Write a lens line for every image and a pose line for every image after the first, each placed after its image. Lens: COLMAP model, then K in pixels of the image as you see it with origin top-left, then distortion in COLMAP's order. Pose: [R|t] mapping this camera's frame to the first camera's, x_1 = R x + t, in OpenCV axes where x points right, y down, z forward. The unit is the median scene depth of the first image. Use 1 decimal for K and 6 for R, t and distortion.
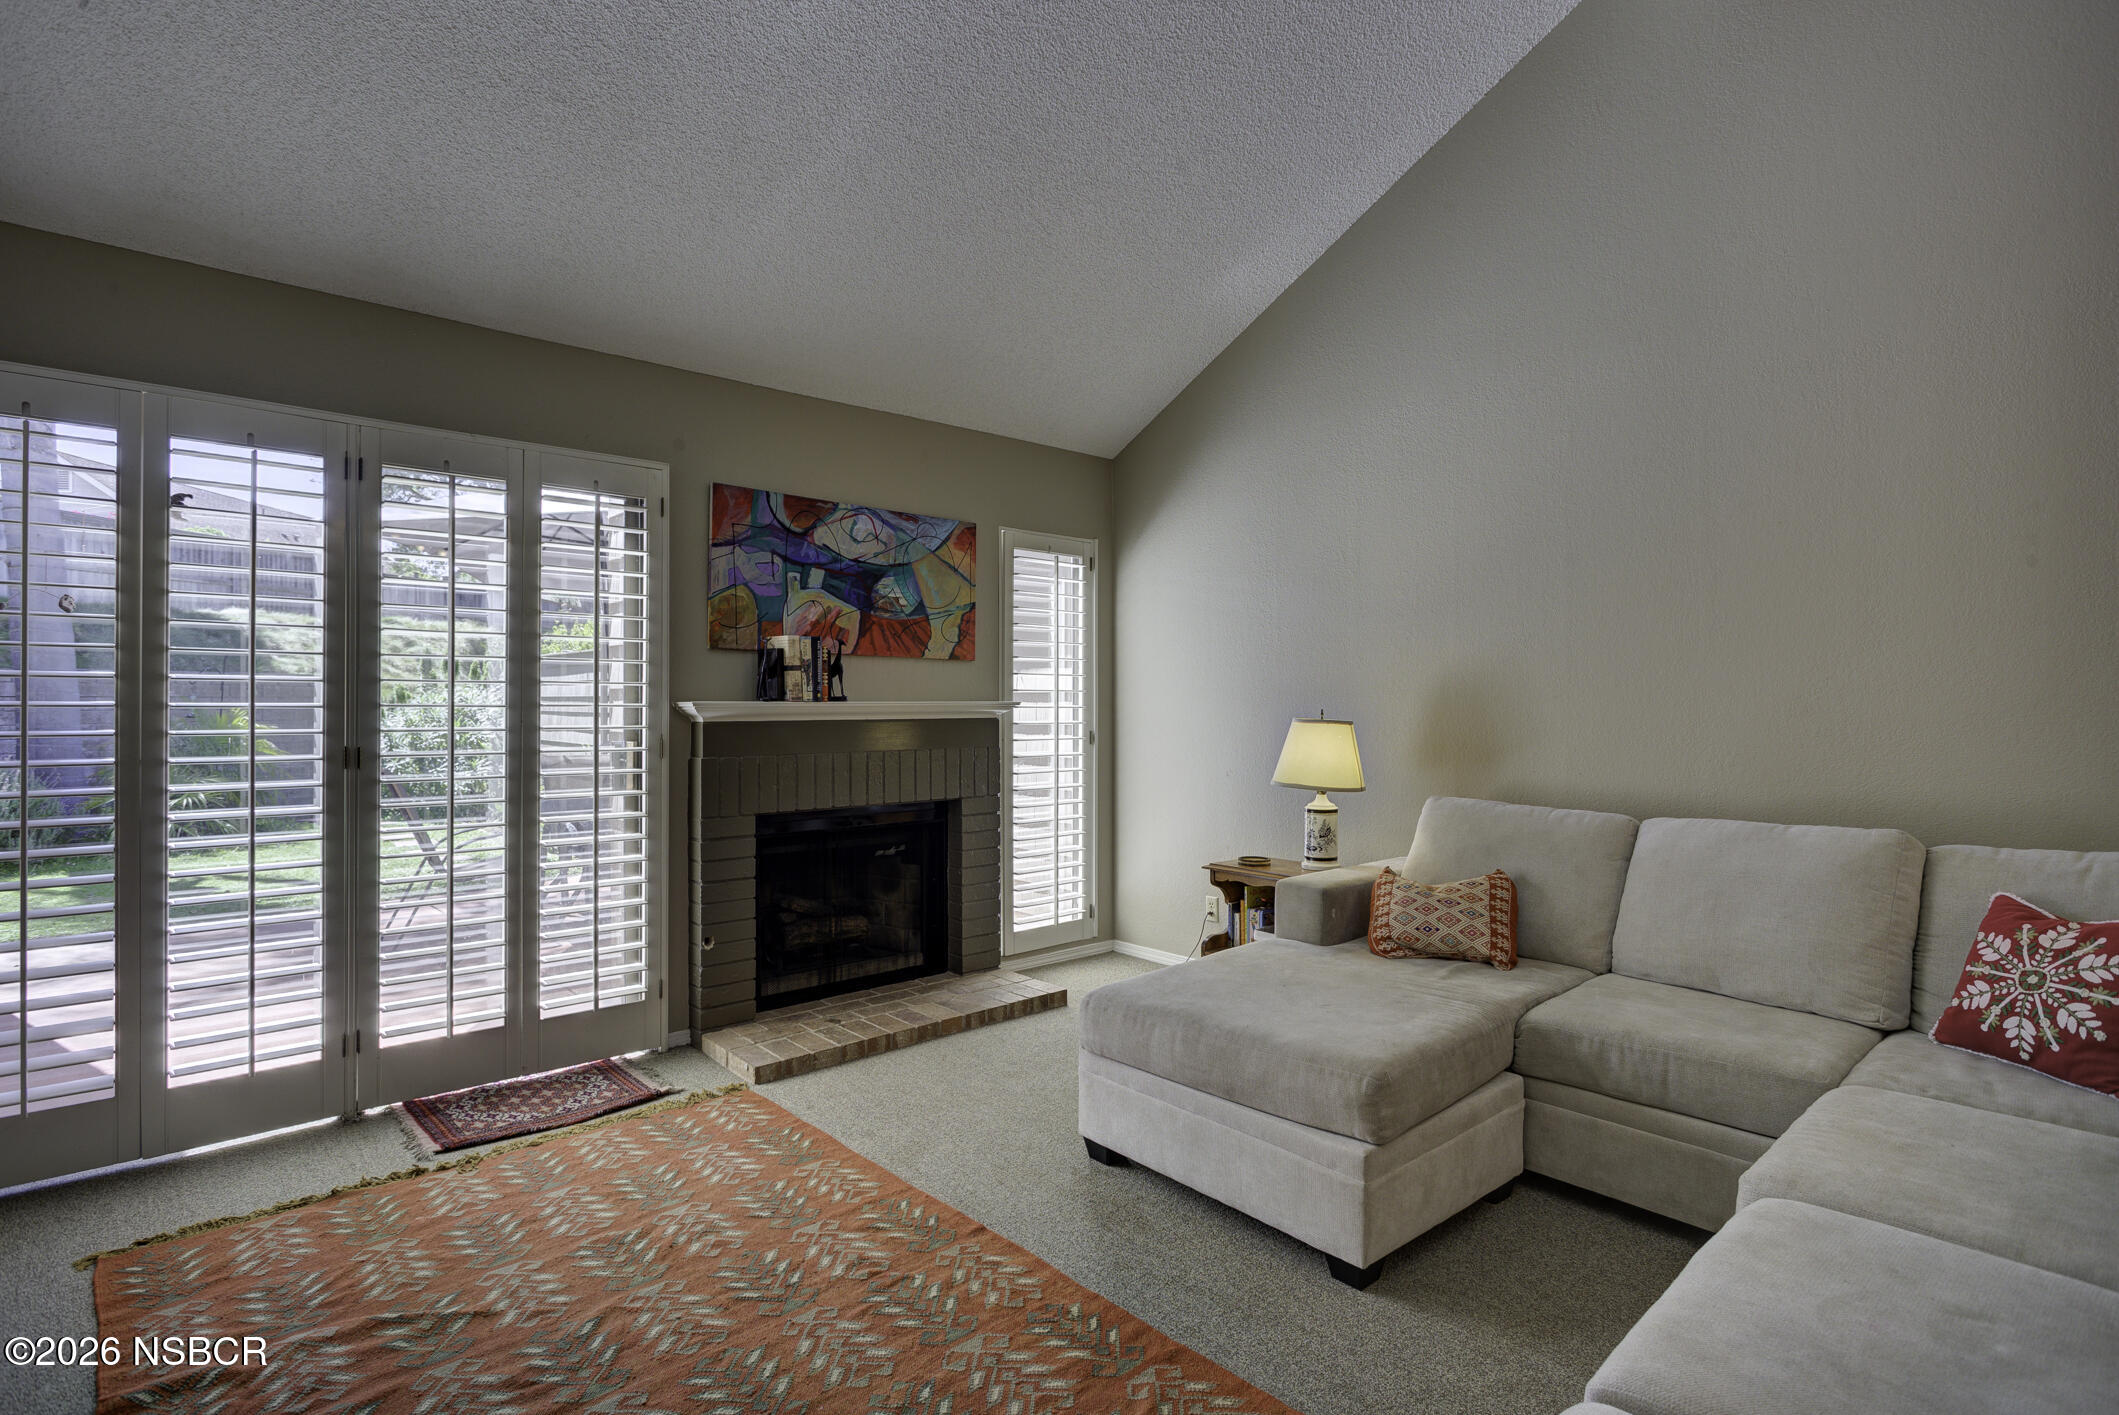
lens RADIAL K [[1038.7, 0, 1052.2], [0, 1038.7, 704.0], [0, 0, 1]] dist [-0.018058, 0.005565]
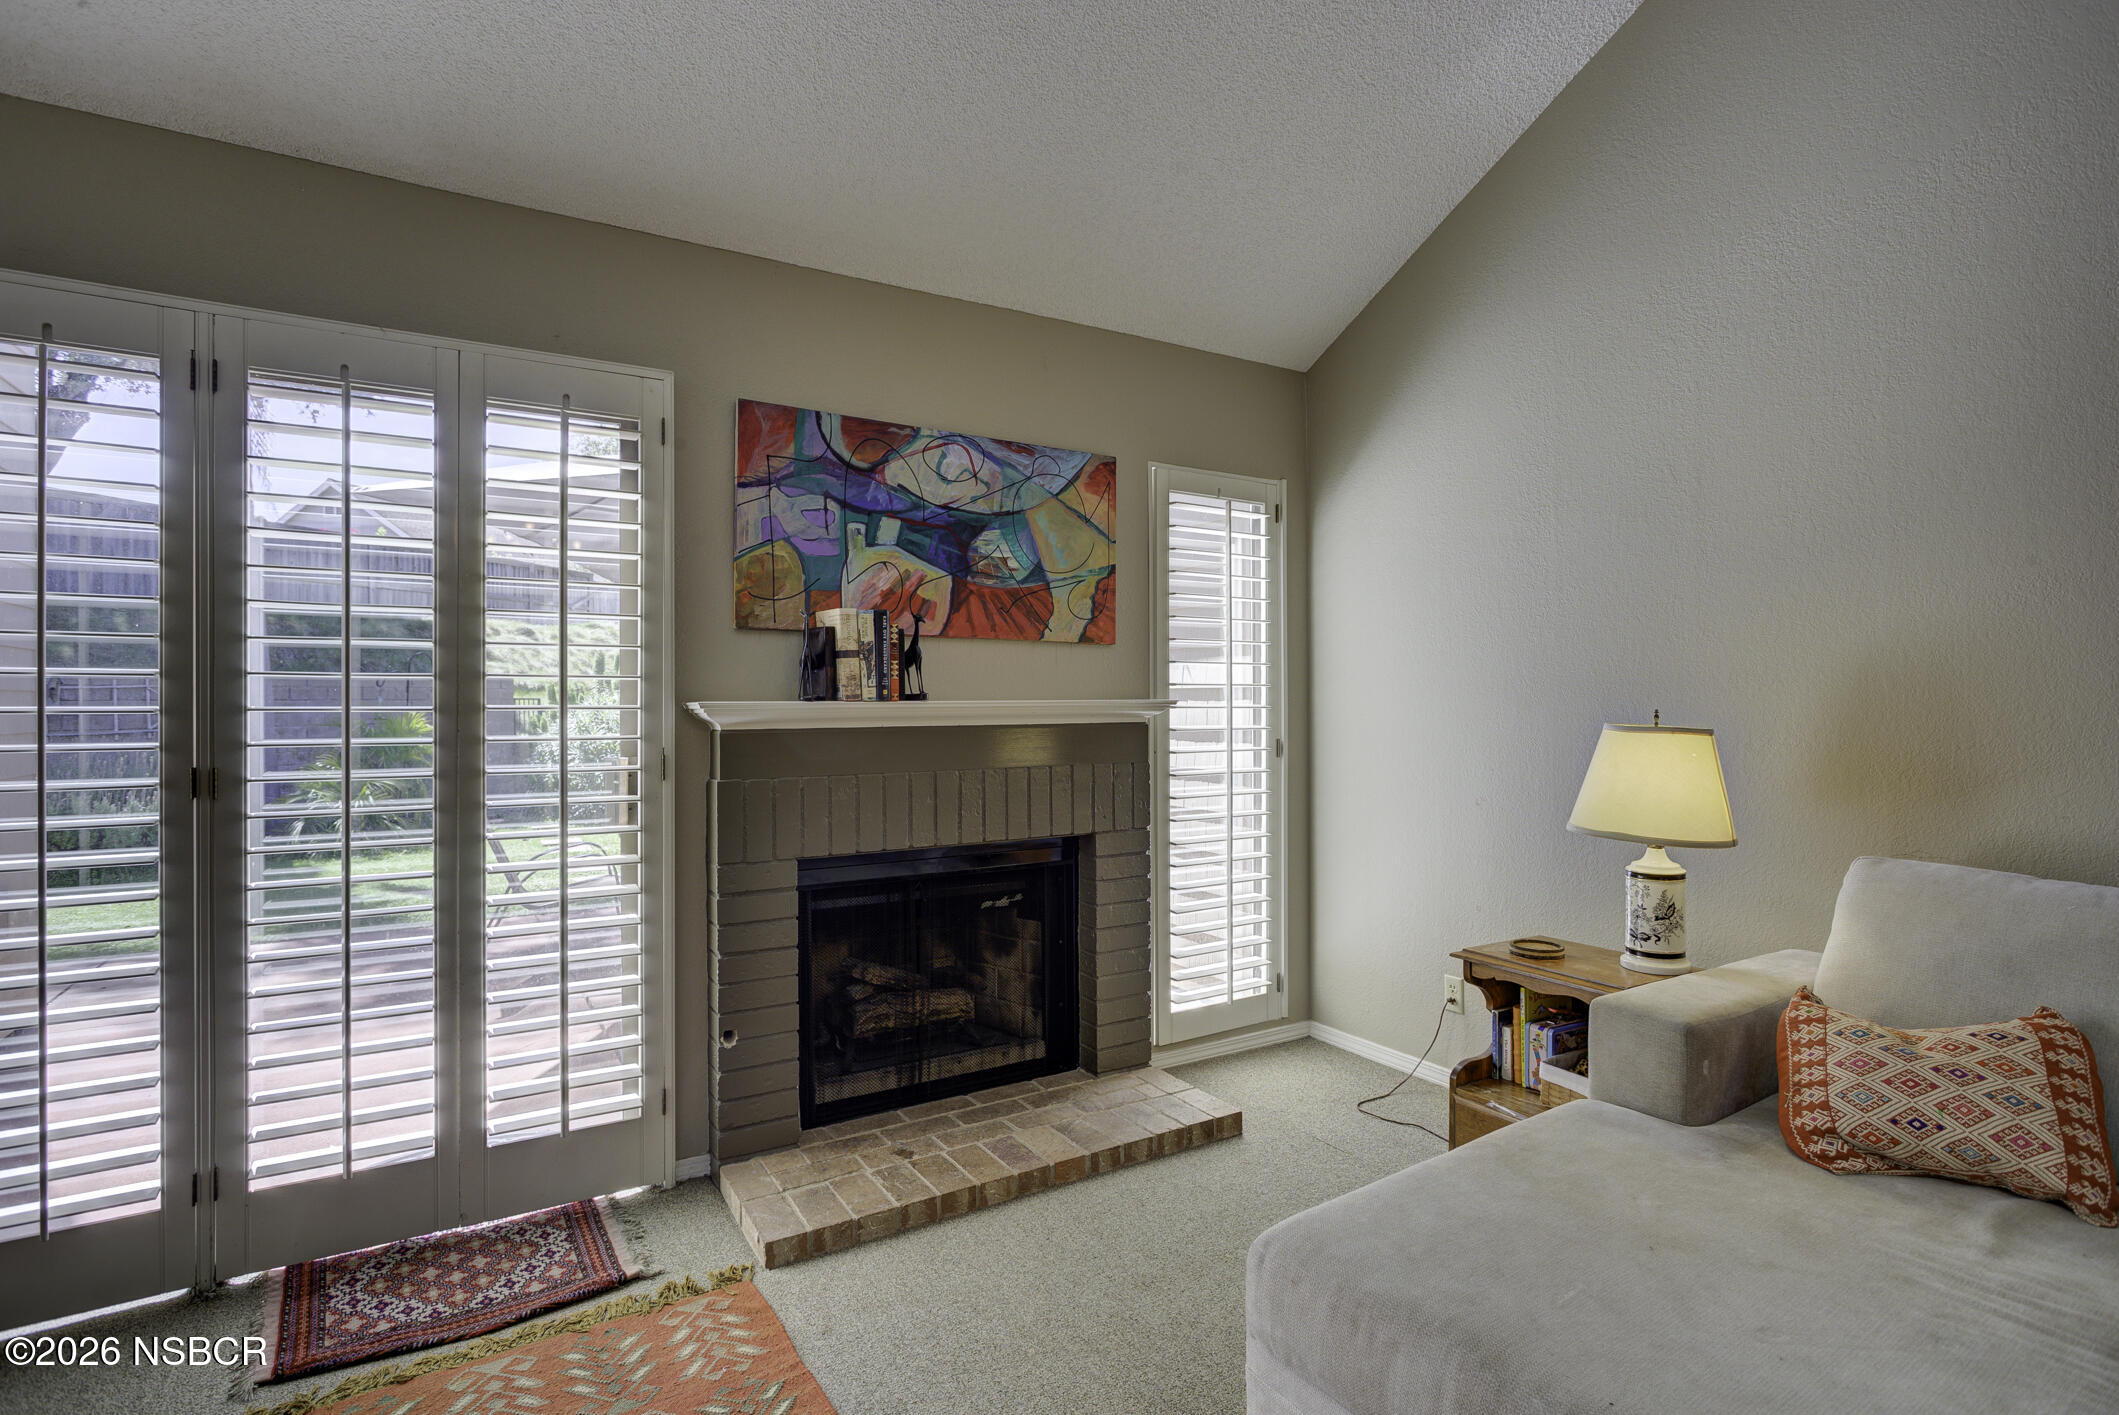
lens RADIAL K [[1038.7, 0, 1058.9], [0, 1038.7, 705.3], [0, 0, 1]] dist [-0.018058, 0.005565]
pose [[0.984279, -0.004054, -0.176576, 0.018757], [0.004389, 0.999989, 0.001504, 0.000116], [0.176568, -0.002255, 0.984286, 0.320149]]
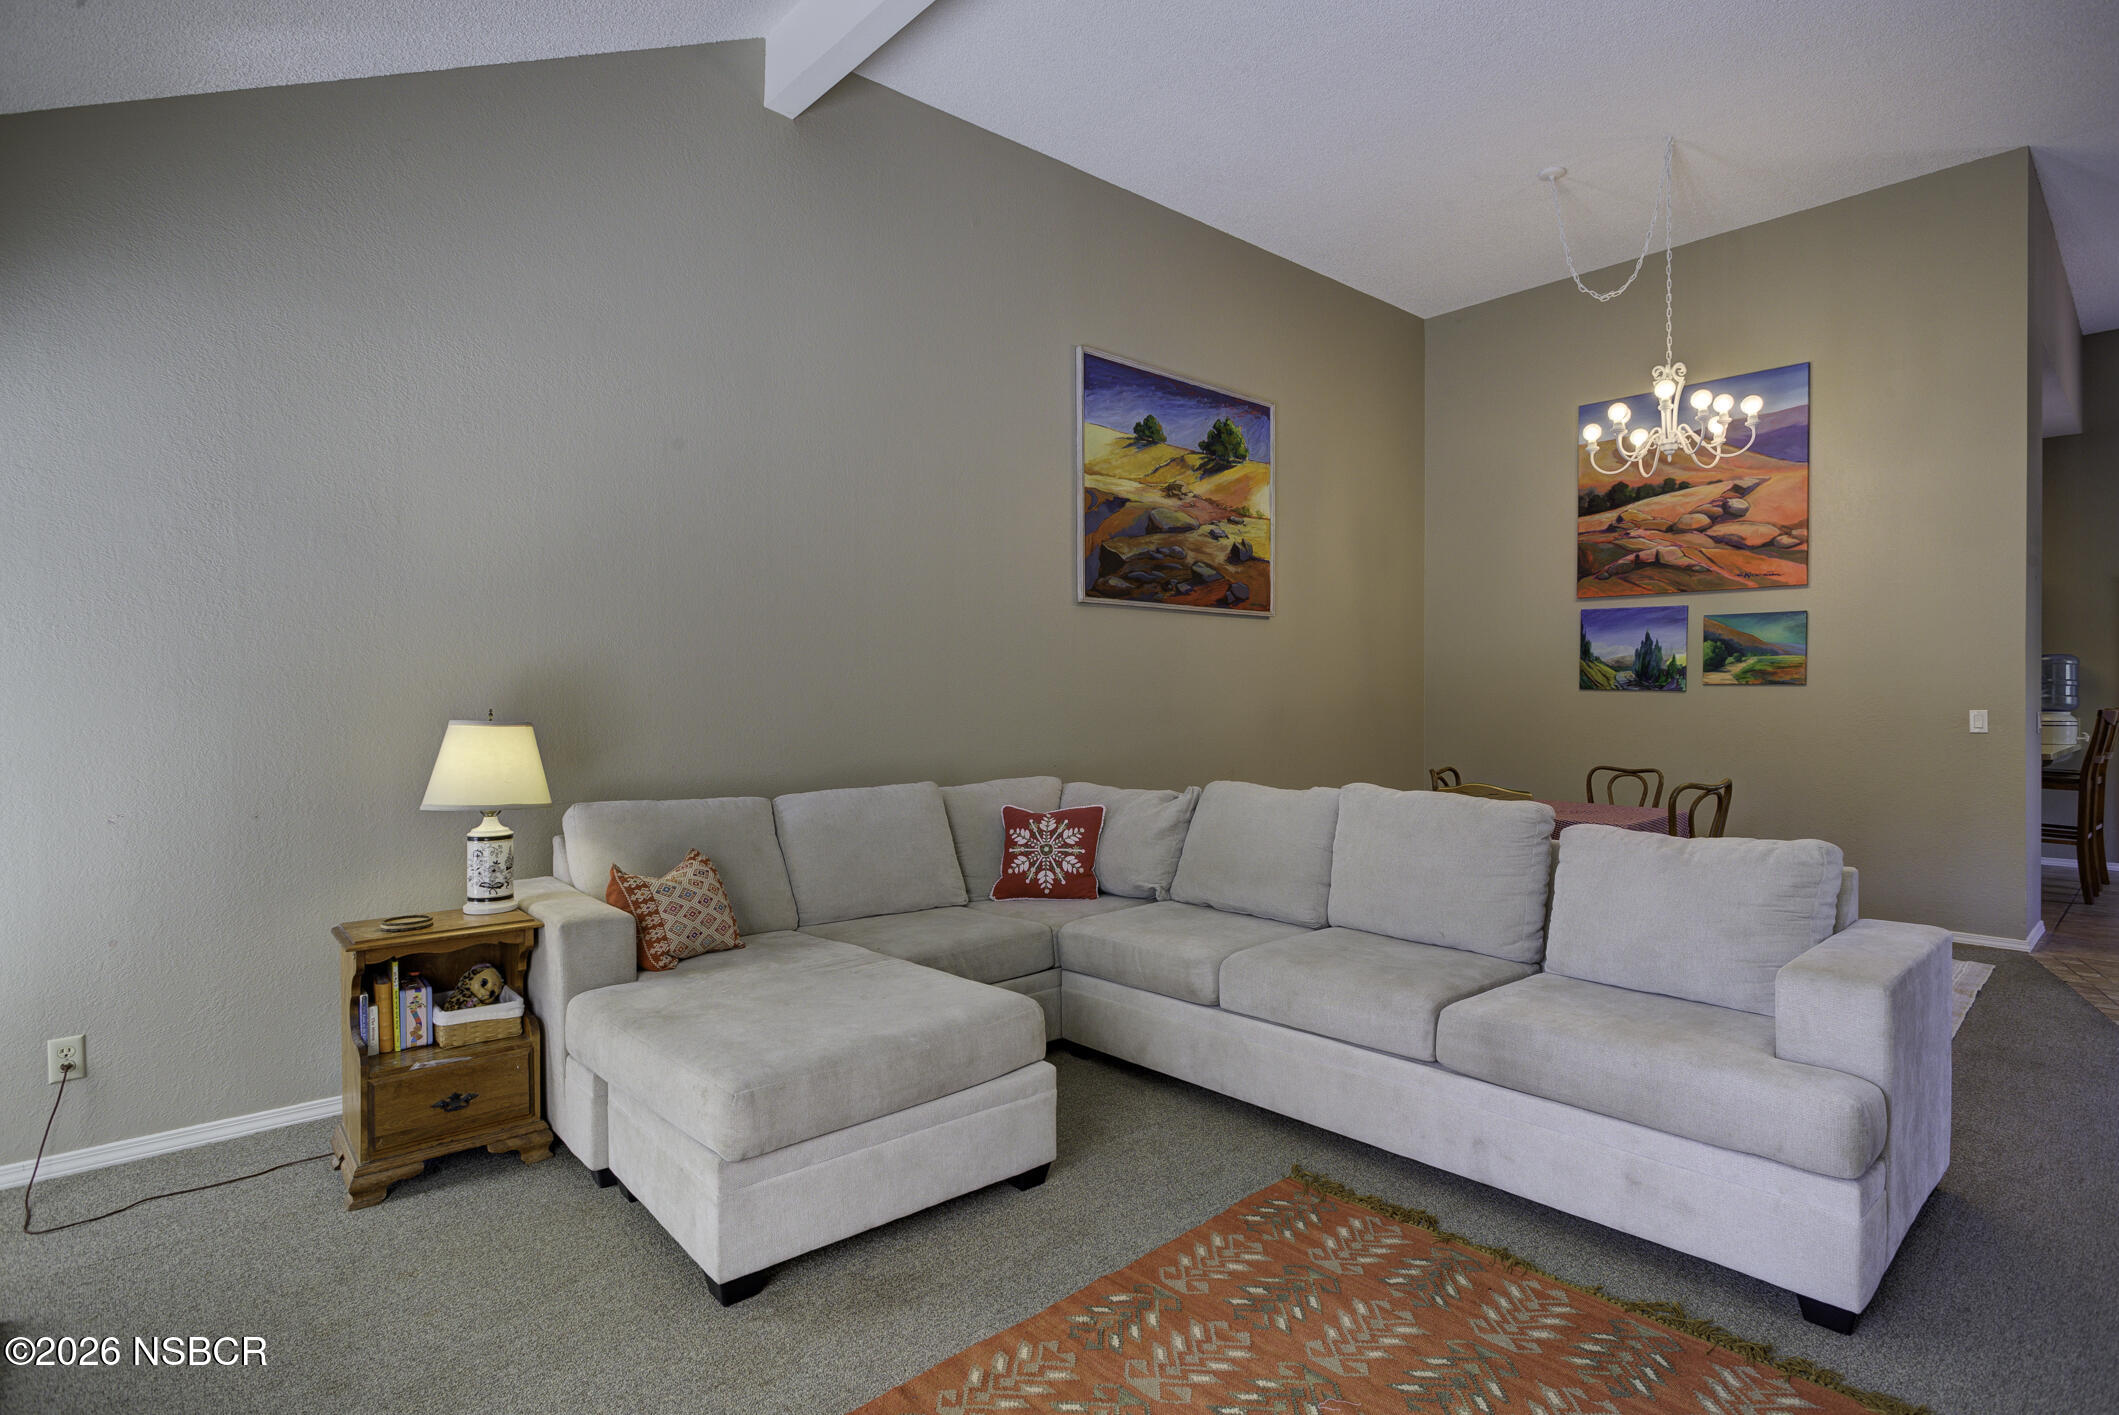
lens RADIAL K [[1038.7, 0, 1071.3], [0, 1038.7, 704.5], [0, 0, 1]] dist [-0.018058, 0.005565]
pose [[-0.006853, -0.009663, 0.999930, -0.498870], [0.001448, 0.999952, 0.009673, -0.004843], [-0.999975, 0.001514, -0.006839, 0.528851]]
